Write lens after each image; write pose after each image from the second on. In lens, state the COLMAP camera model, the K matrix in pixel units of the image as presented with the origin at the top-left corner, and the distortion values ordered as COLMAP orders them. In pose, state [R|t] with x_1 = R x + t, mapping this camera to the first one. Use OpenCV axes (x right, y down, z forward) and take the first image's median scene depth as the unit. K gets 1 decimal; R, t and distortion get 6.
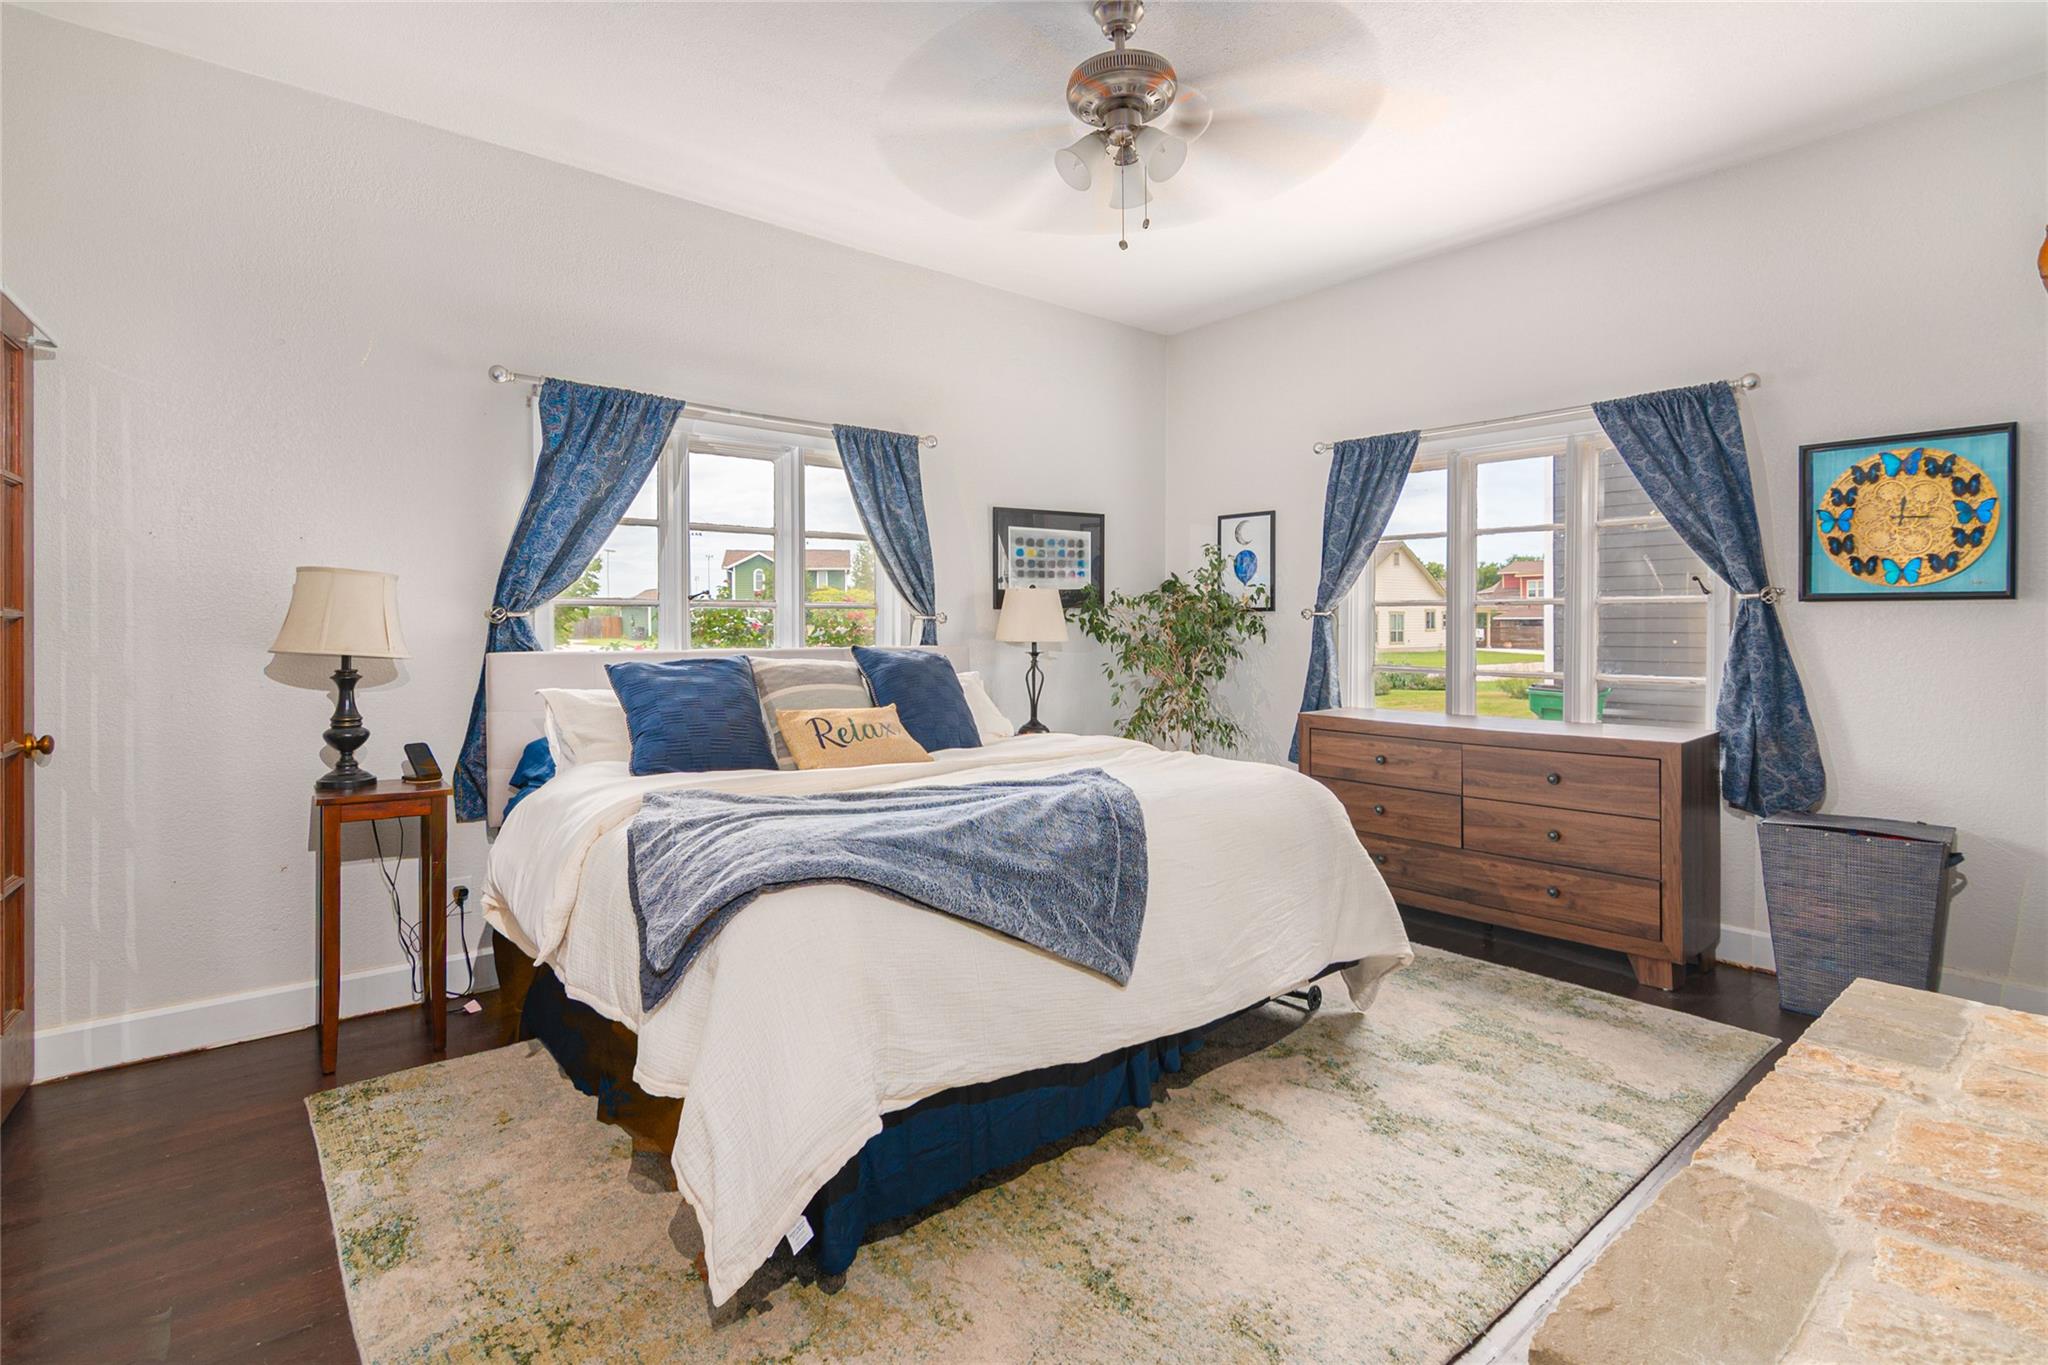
lens RADIAL K [[998.2, 0, 1010.9], [0, 998.2, 631.7], [0, 0, 1]] dist [-0.001568, 0.001021]
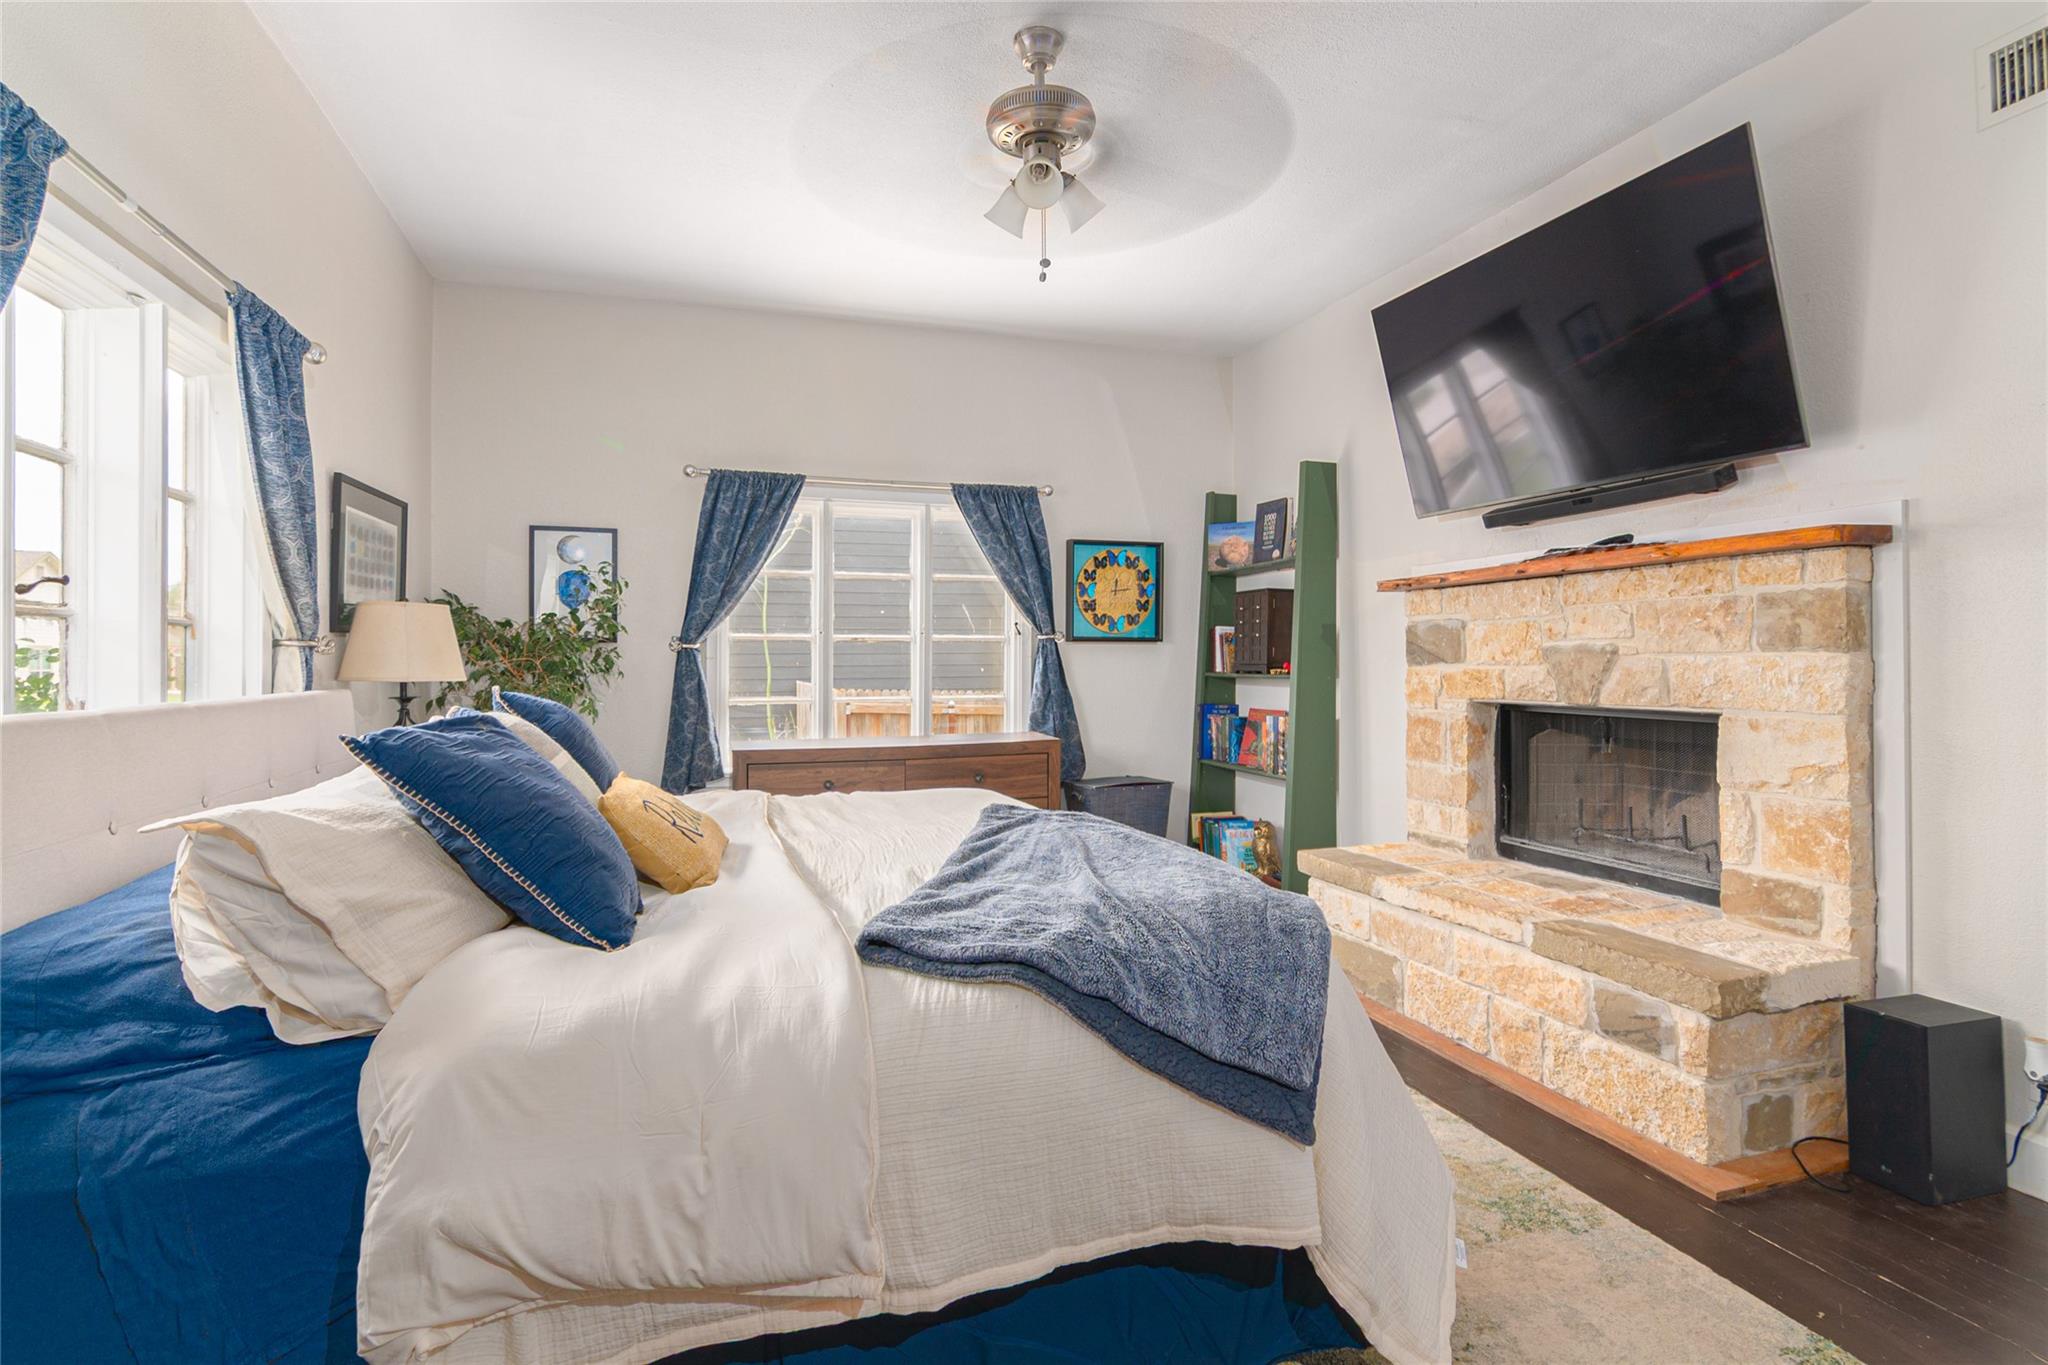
lens RADIAL K [[998.2, 0, 1023.1], [0, 998.2, 649.3], [0, 0, 1]] dist [-0.001568, 0.001021]
pose [[0.365446, 0.009799, 0.930781, -0.641869], [0.009211, 0.999858, -0.014143, 0.002440], [-0.930787, 0.013742, 0.365304, 0.508587]]
